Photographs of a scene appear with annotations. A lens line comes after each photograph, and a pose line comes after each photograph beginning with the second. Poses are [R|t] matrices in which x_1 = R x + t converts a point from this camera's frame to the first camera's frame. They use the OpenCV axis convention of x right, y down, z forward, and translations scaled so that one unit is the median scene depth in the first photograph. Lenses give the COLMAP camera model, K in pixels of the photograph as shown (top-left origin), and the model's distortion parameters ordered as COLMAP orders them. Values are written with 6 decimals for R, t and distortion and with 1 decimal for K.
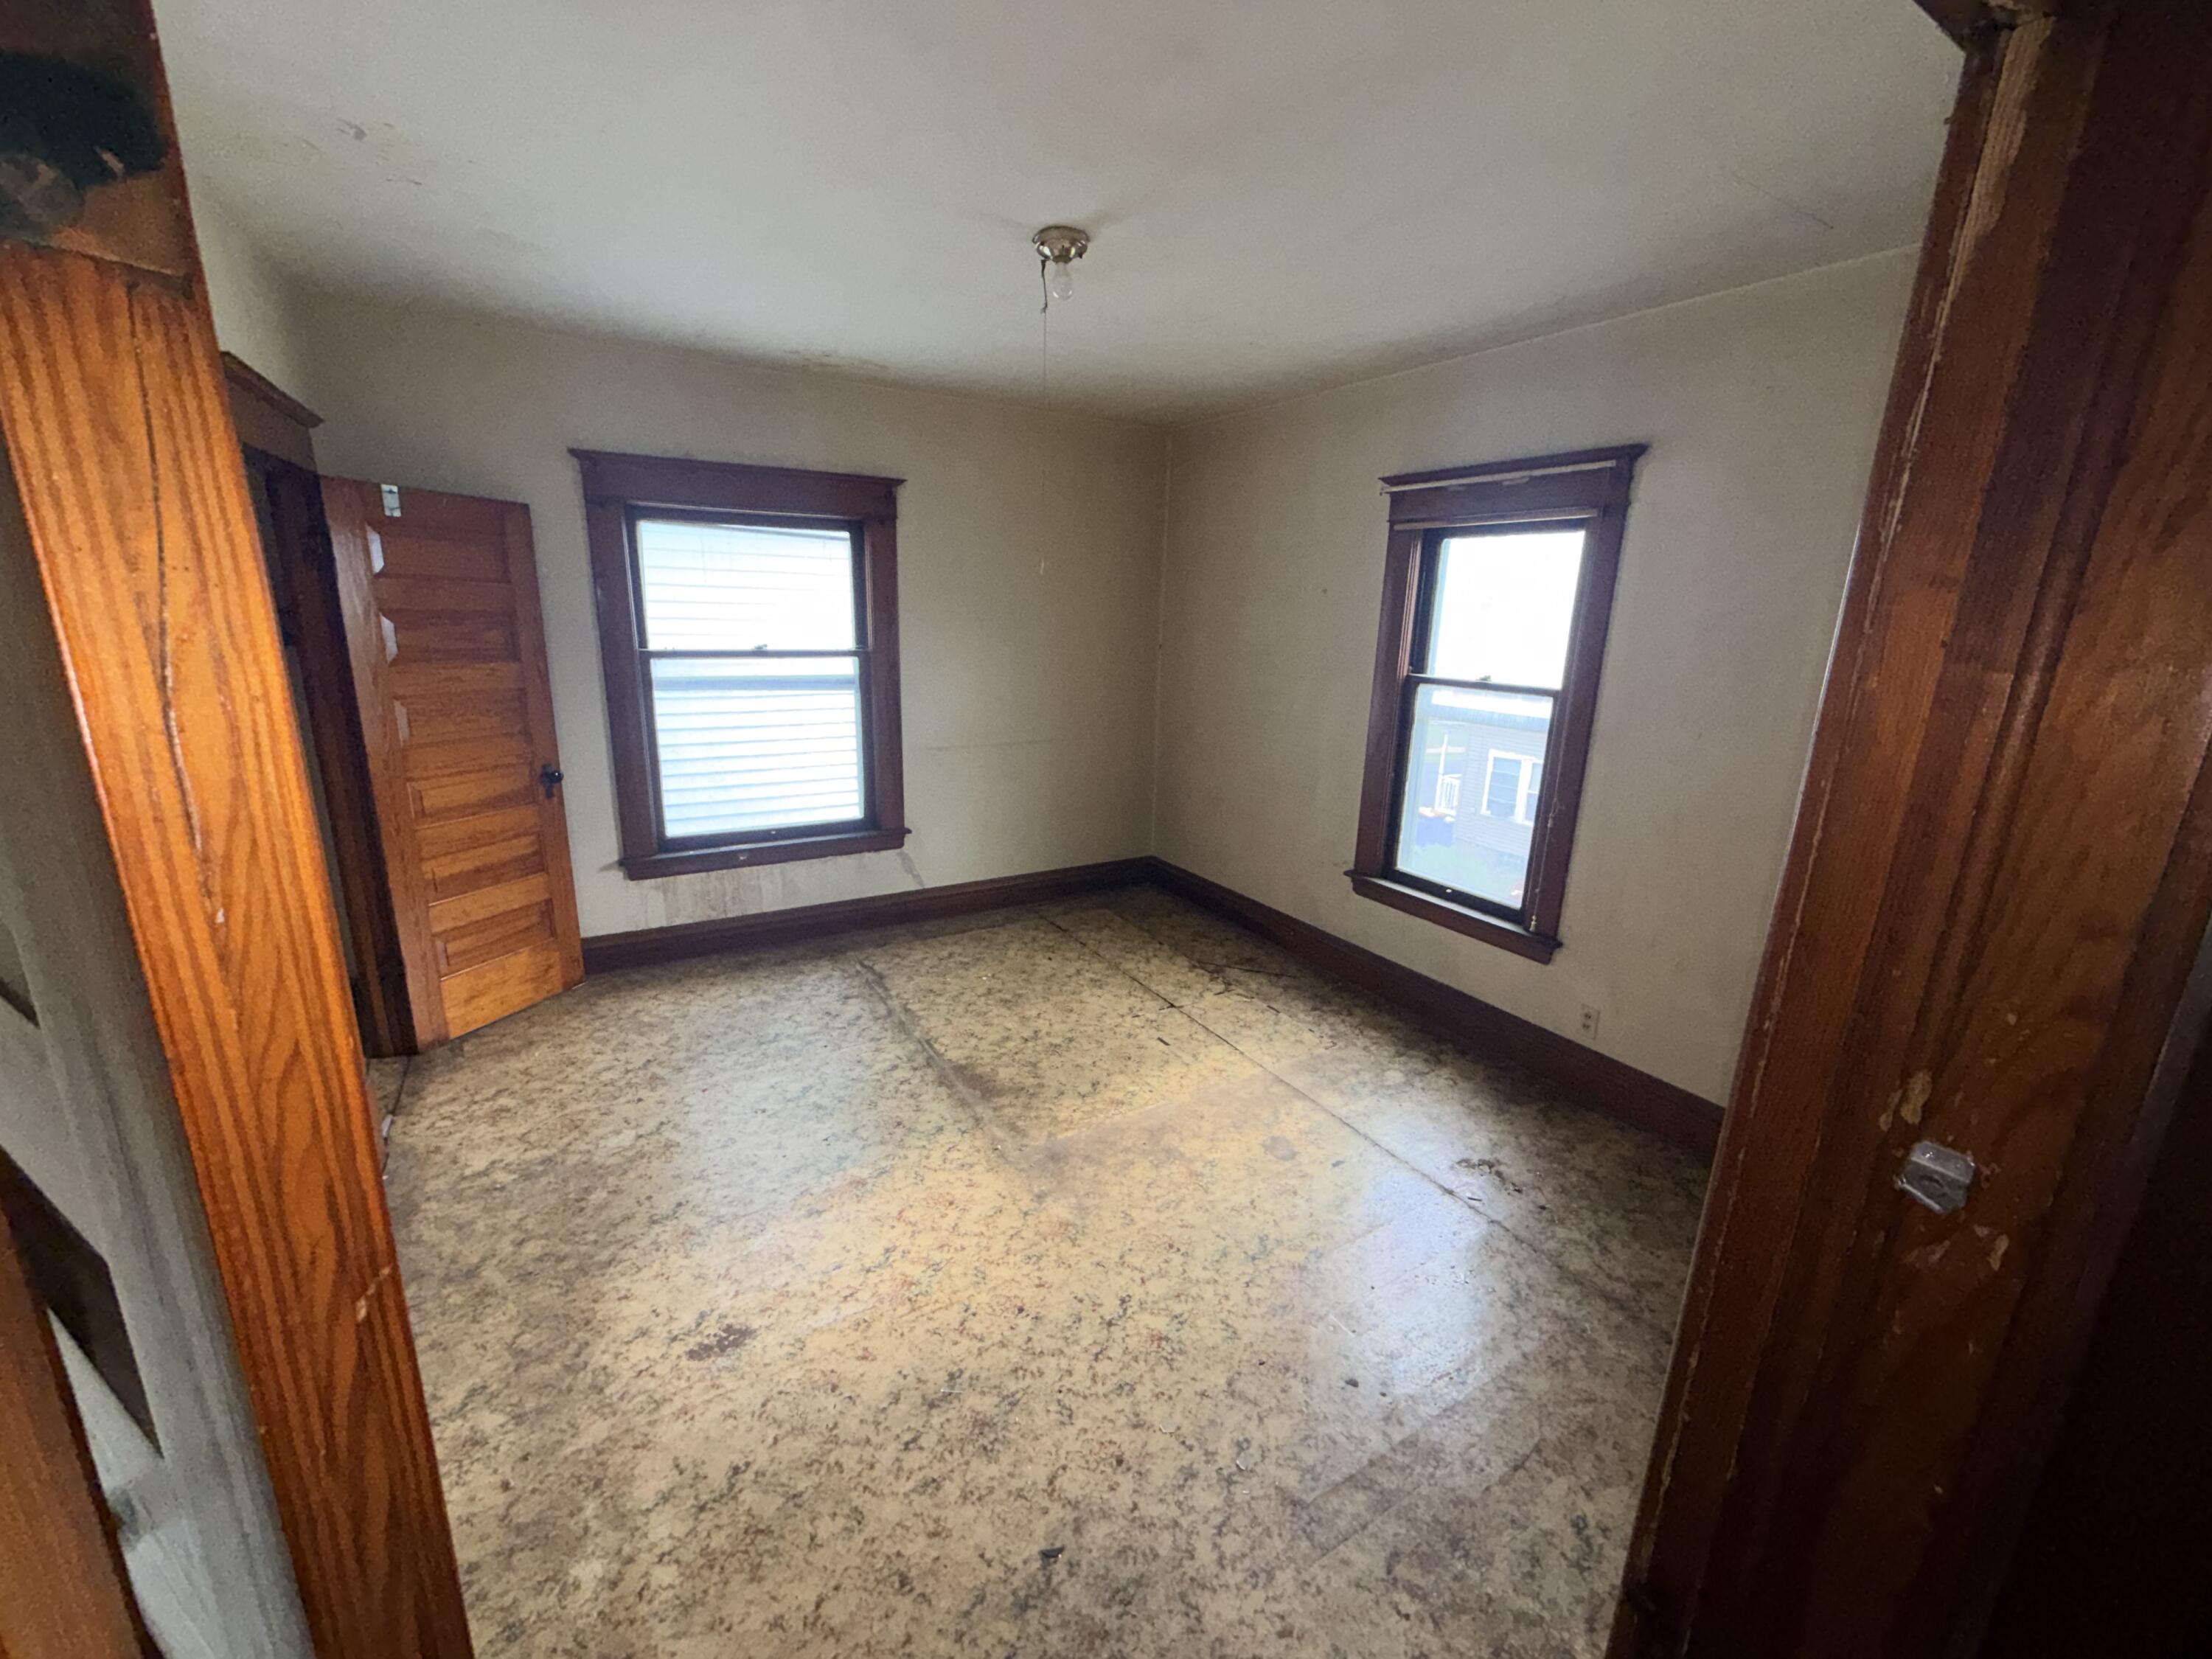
lens RADIAL K [[878.7, 0, 1091.5], [0, 878.7, 829.1], [0, 0, 1]] dist [0.001154, 0.000160]
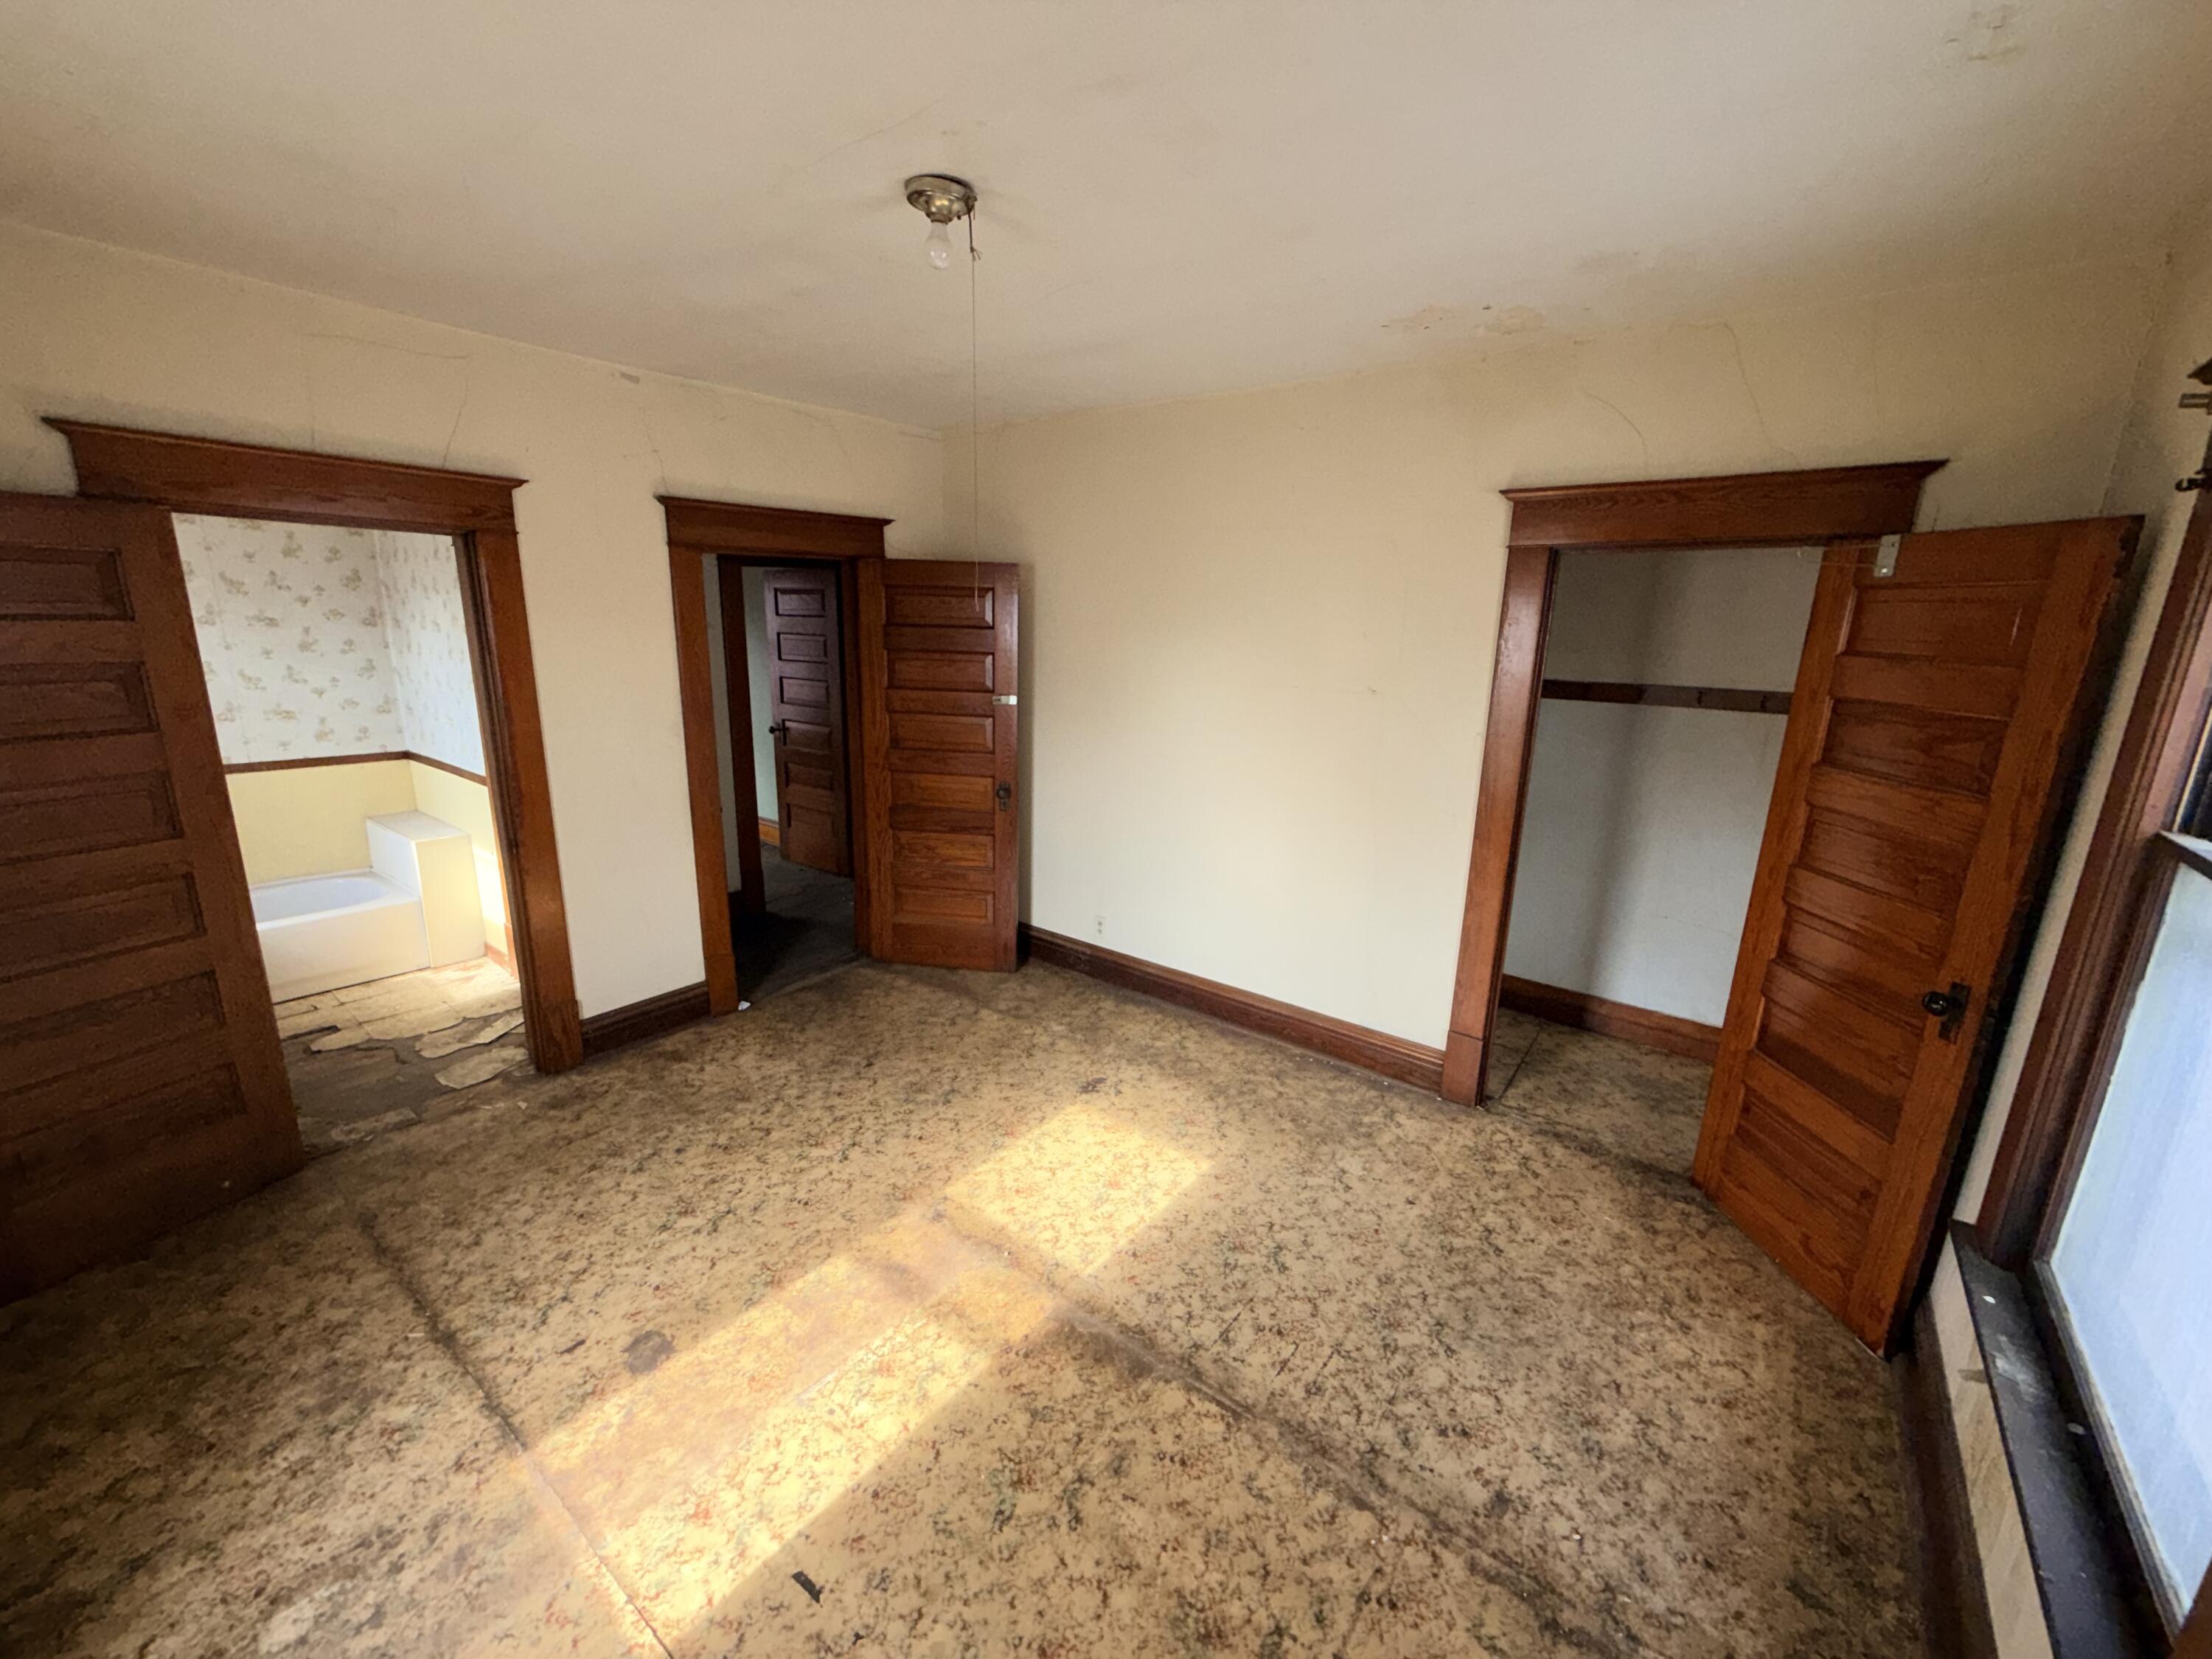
lens RADIAL K [[878.7, 0, 1098.9], [0, 878.7, 831.0], [0, 0, 1]] dist [0.001154, 0.000160]
pose [[-0.928851, 0.038169, -0.368483, 0.094656], [-0.139522, 0.885392, 0.443412, -0.338003], [0.343176, 0.463275, -0.817072, 1.246983]]
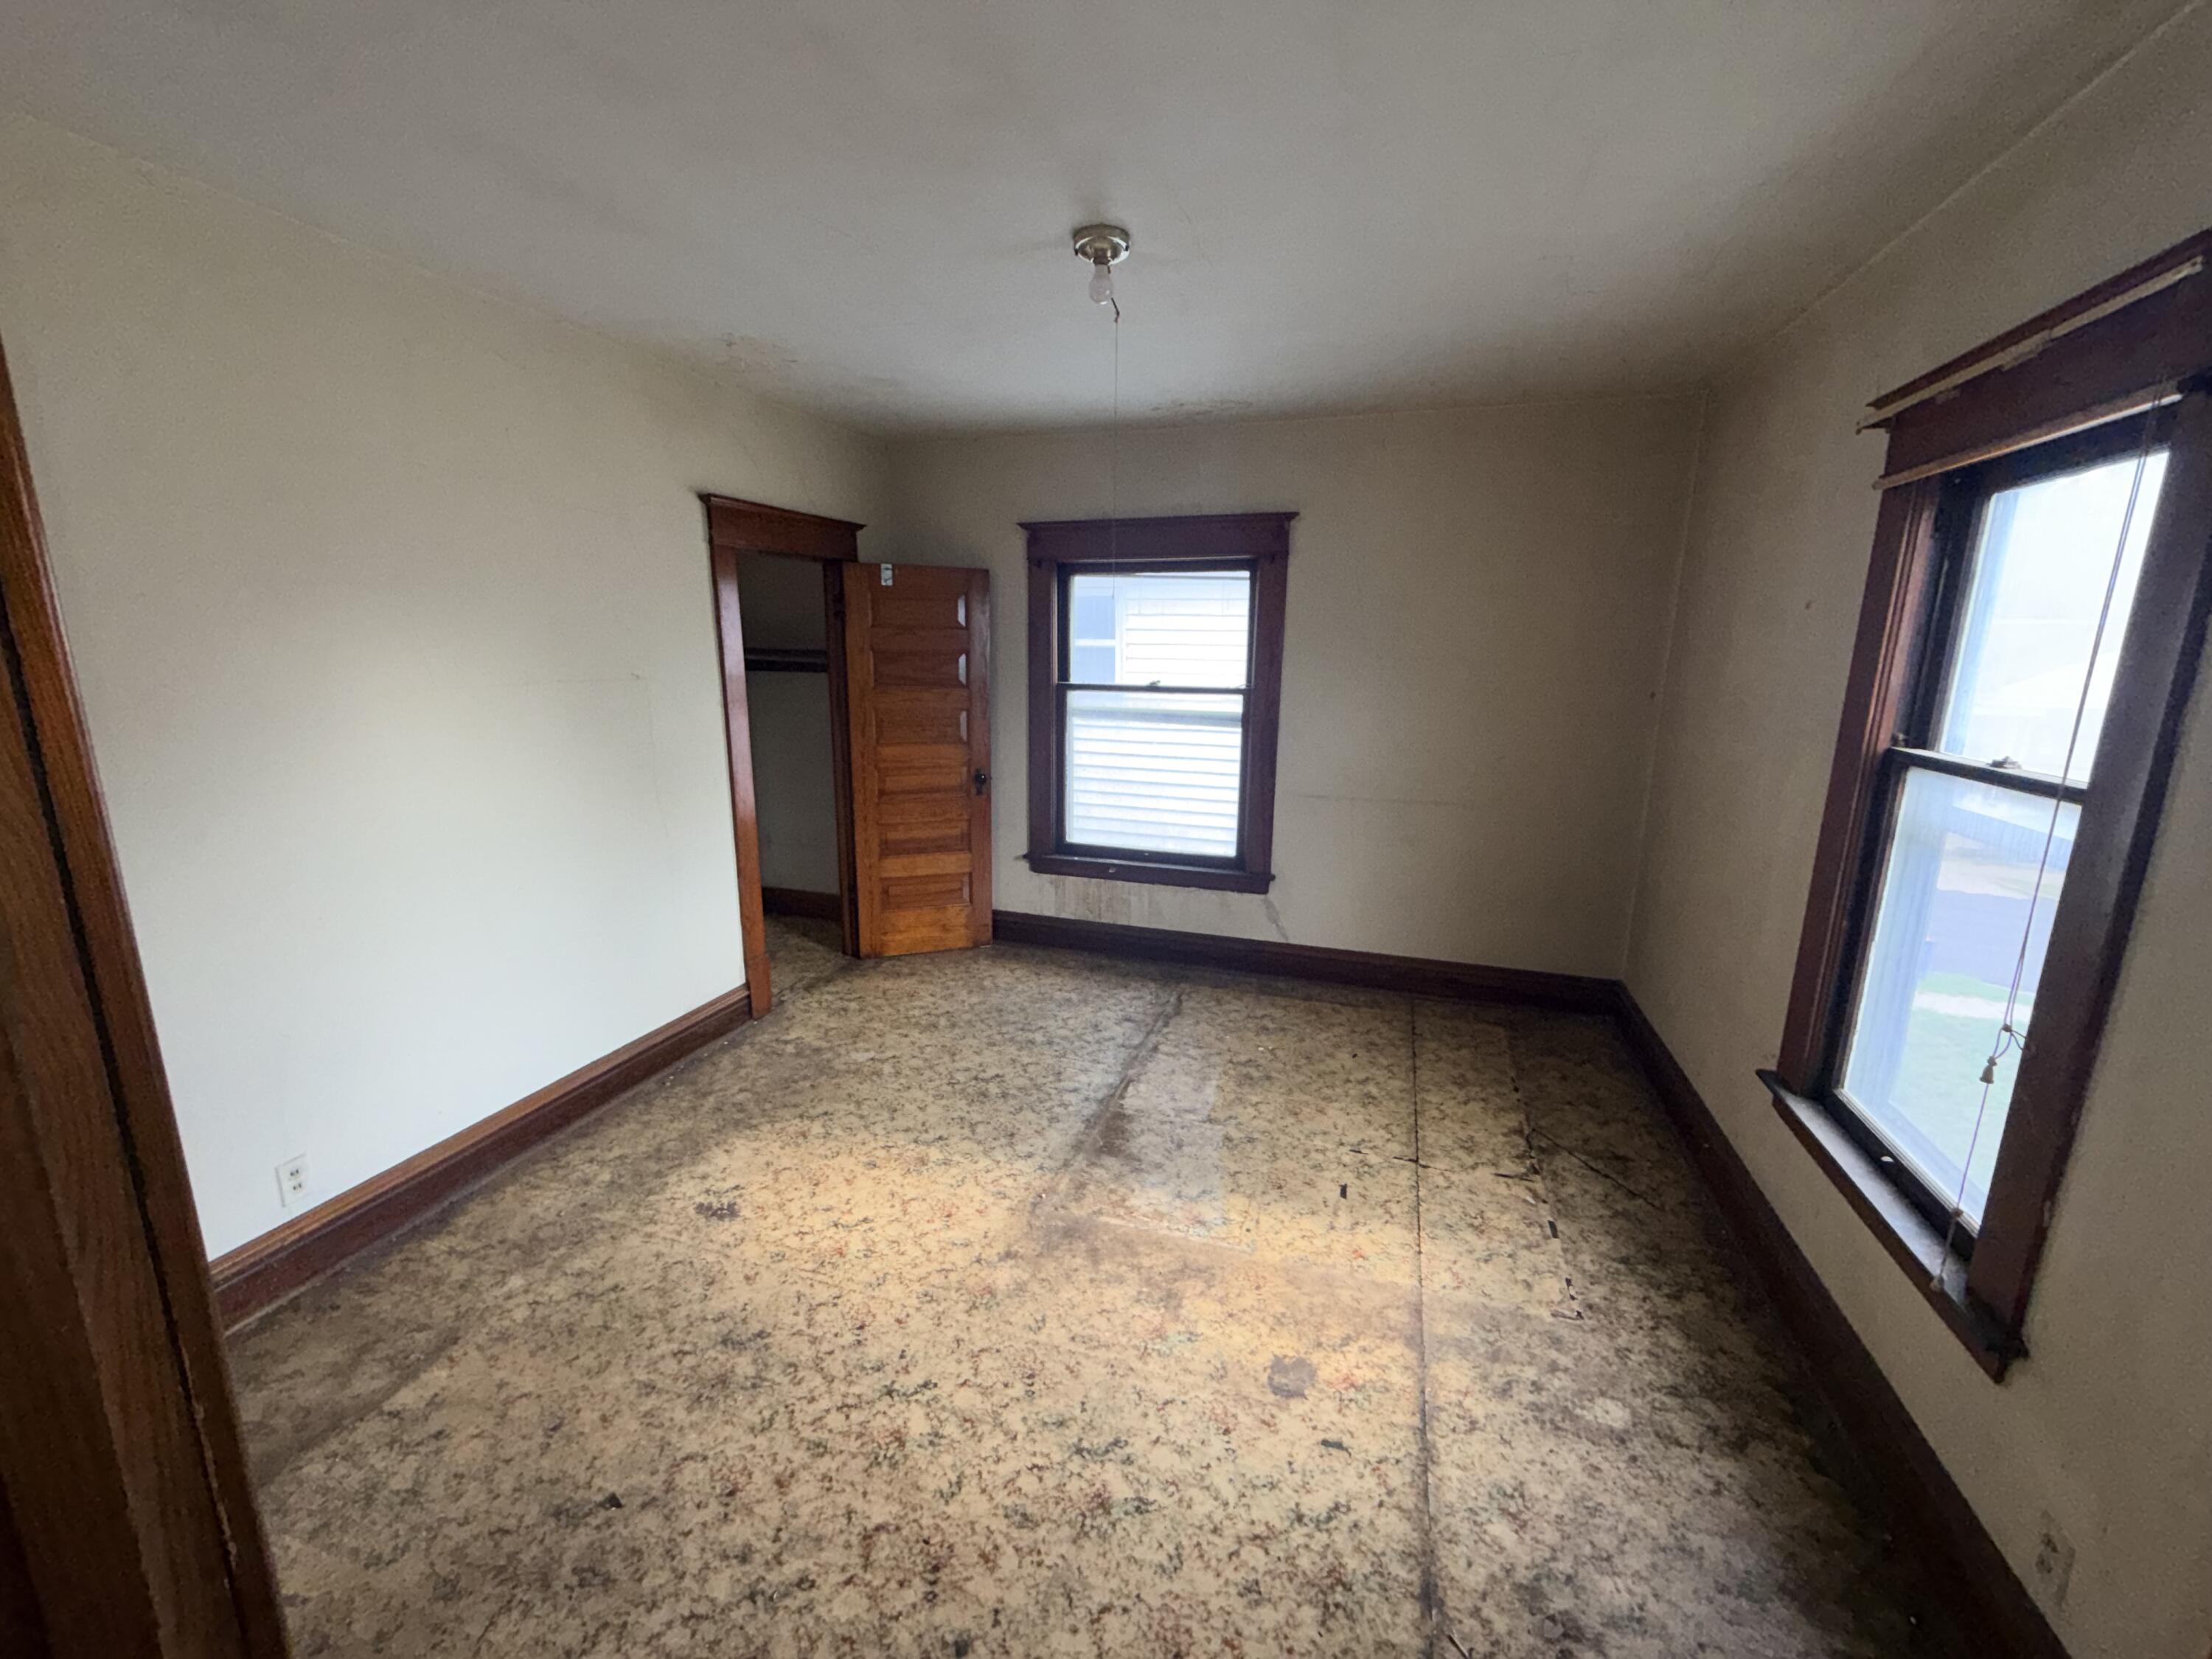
lens RADIAL K [[878.7, 0, 1100.1], [0, 878.7, 826.2], [0, 0, 1]] dist [0.001154, 0.000160]
pose [[0.652792, 0.137054, -0.745036, 0.473406], [-0.179692, 0.983443, 0.023466, -0.053407], [0.735917, 0.118558, 0.666611, 0.288329]]
